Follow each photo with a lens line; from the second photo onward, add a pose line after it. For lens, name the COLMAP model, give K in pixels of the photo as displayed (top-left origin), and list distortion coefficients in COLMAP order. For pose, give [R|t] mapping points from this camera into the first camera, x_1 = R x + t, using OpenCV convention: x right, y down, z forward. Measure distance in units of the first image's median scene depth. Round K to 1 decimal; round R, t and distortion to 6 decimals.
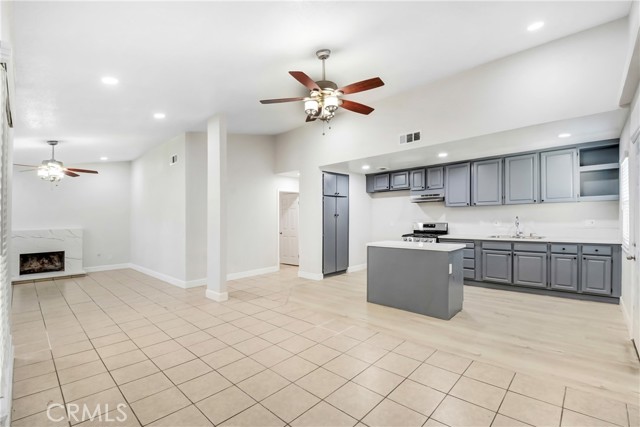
lens RADIAL K [[291.4, 0, 316.2], [0, 291.4, 214.2], [0, 0, 1]] dist [-0.000300, -0.001431]
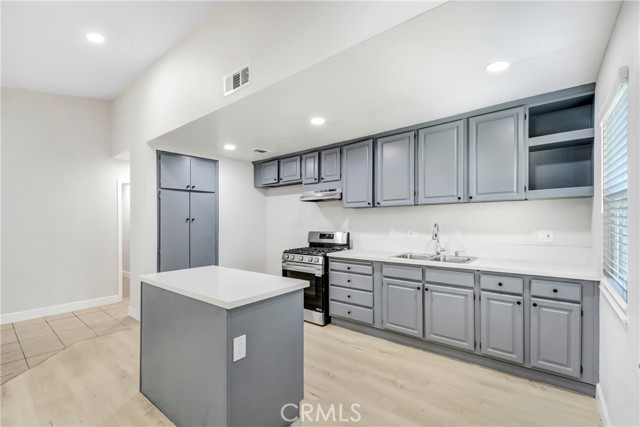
lens RADIAL K [[291.4, 0, 321.9], [0, 291.4, 214.9], [0, 0, 1]] dist [-0.000300, -0.001431]
pose [[0.996348, 0.007344, 0.085071, 0.423444], [-0.006632, 0.999941, -0.008655, -0.005079], [-0.085130, 0.008059, 0.996337, 0.433896]]
